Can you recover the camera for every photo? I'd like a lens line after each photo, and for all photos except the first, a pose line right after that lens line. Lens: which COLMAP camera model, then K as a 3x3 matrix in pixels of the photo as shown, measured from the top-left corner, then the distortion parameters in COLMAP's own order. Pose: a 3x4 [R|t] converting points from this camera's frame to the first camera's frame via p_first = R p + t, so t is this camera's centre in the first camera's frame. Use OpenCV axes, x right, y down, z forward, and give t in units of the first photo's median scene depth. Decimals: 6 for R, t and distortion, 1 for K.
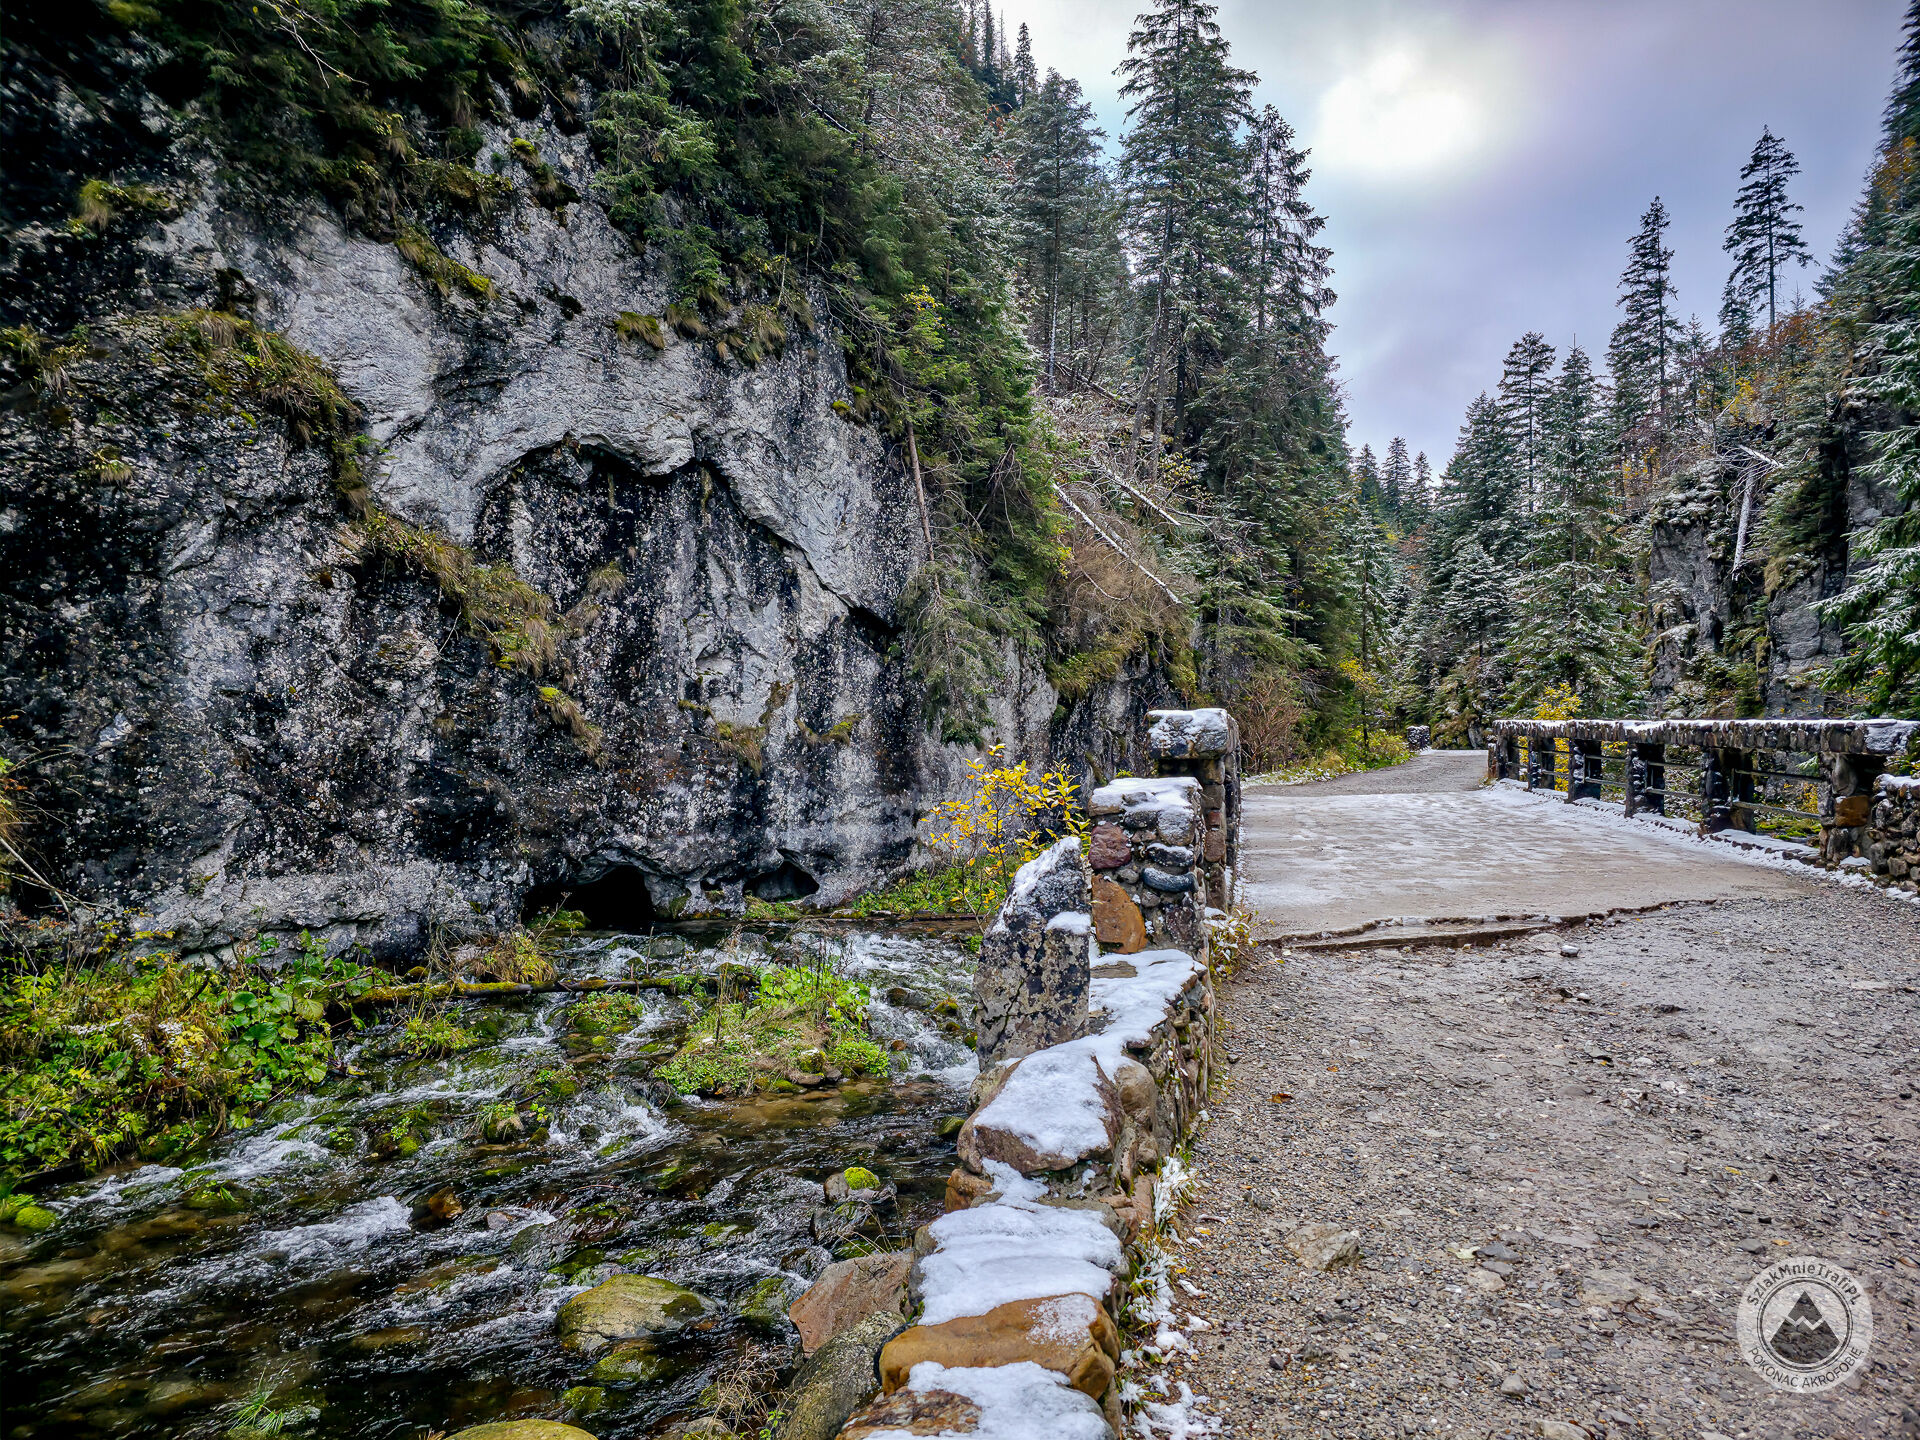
lens RADIAL K [[1289.3, 0, 962.5], [0, 1289.3, 719.1], [0, 0, 1]] dist [0.003834, 0.000217]
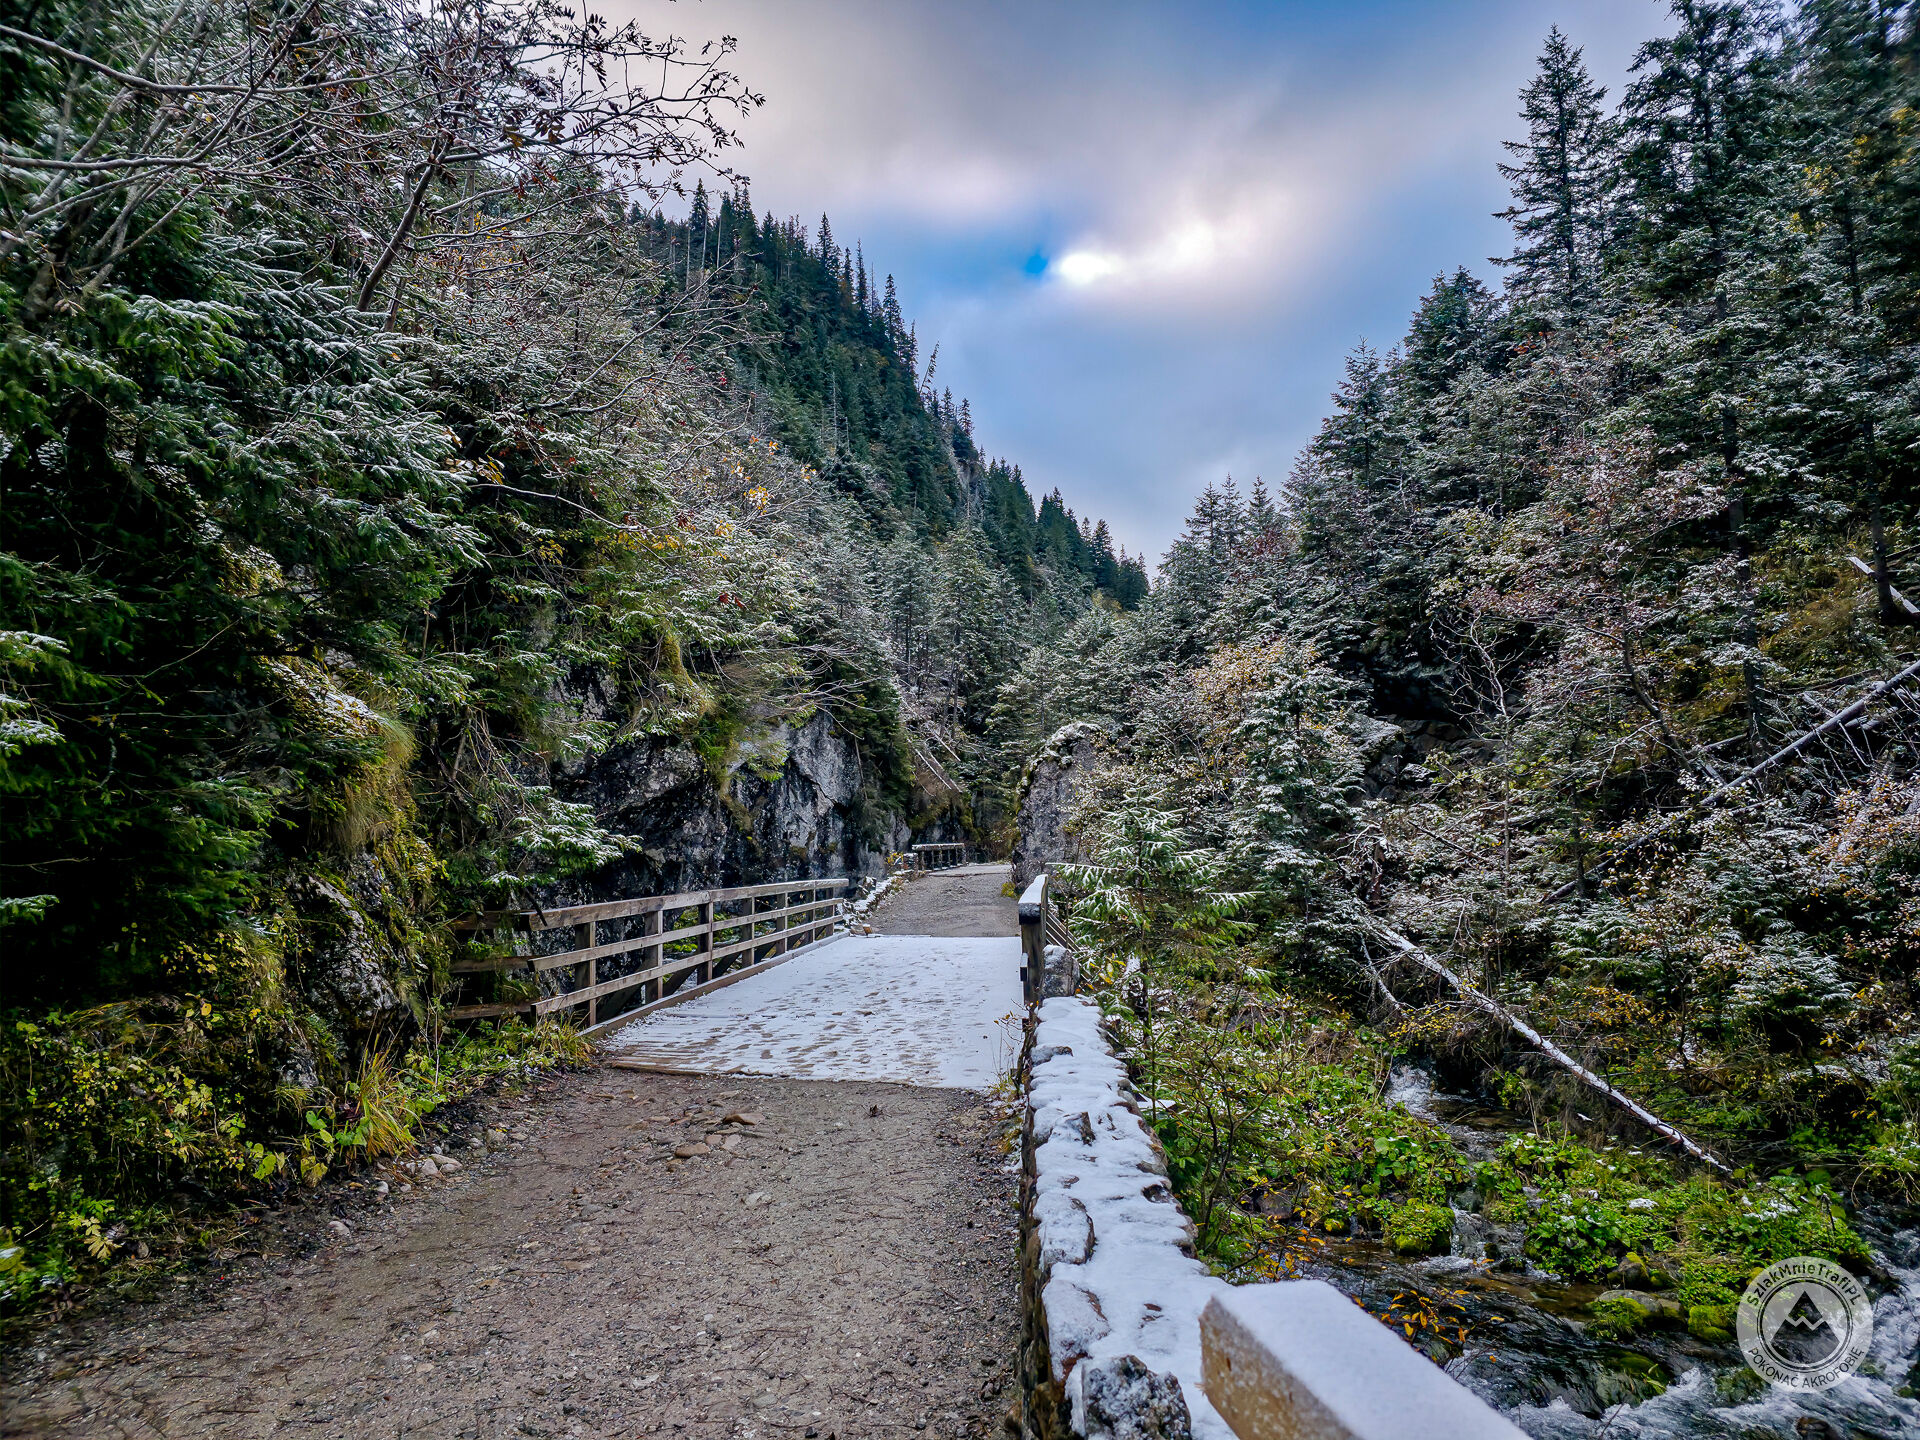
lens RADIAL K [[1289.3, 0, 965.2], [0, 1289.3, 726.3], [0, 0, 1]] dist [0.003834, 0.000217]
pose [[0.995085, -0.016314, 0.097670, -0.077206], [0.024188, 0.996503, -0.079977, -0.023469], [-0.096024, 0.081947, 0.992000, -1.840658]]
